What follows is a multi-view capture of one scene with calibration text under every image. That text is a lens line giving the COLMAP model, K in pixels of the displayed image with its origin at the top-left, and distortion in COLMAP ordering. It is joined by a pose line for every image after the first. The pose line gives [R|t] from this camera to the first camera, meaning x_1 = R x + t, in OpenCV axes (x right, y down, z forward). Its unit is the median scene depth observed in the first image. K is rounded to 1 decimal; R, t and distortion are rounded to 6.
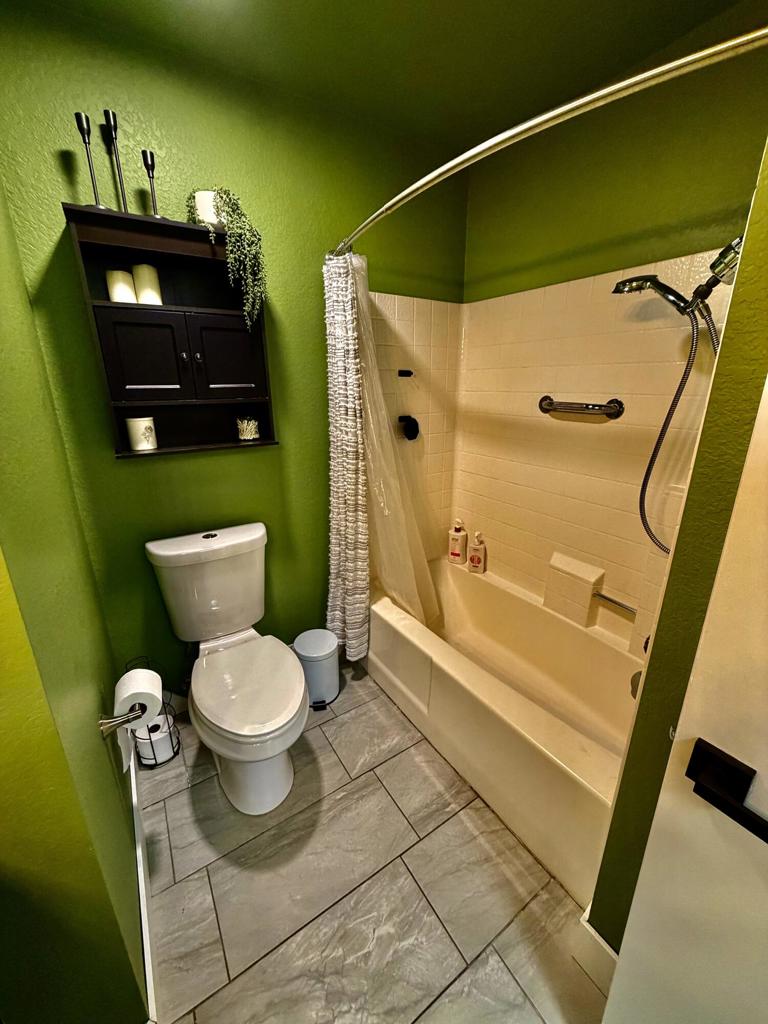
lens RADIAL K [[407.2, 0, 383.2], [0, 407.2, 507.5], [0, 0, 1]] dist [0.001096, 0.000125]
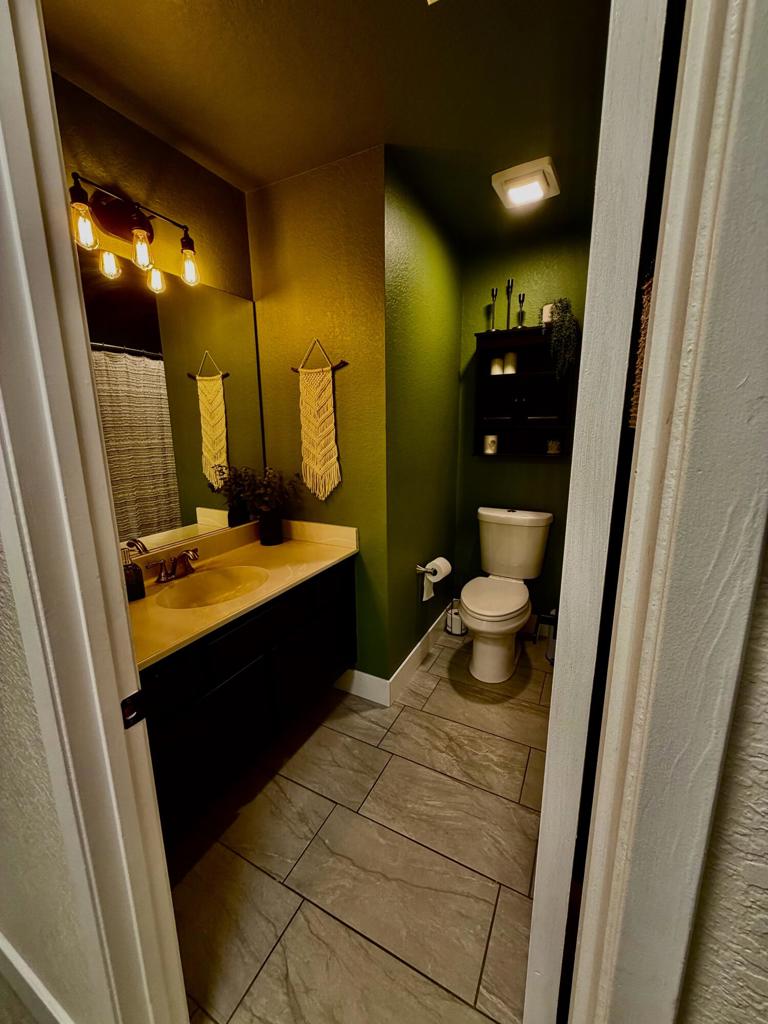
lens RADIAL K [[407.2, 0, 383.2], [0, 407.2, 507.5], [0, 0, 1]] dist [0.001096, 0.000125]
pose [[0.494864, 0.181644, -0.849773, 0.796513], [-0.254892, 0.965235, 0.057888, 0.108847], [0.830746, 0.187953, 0.523960, -0.288883]]
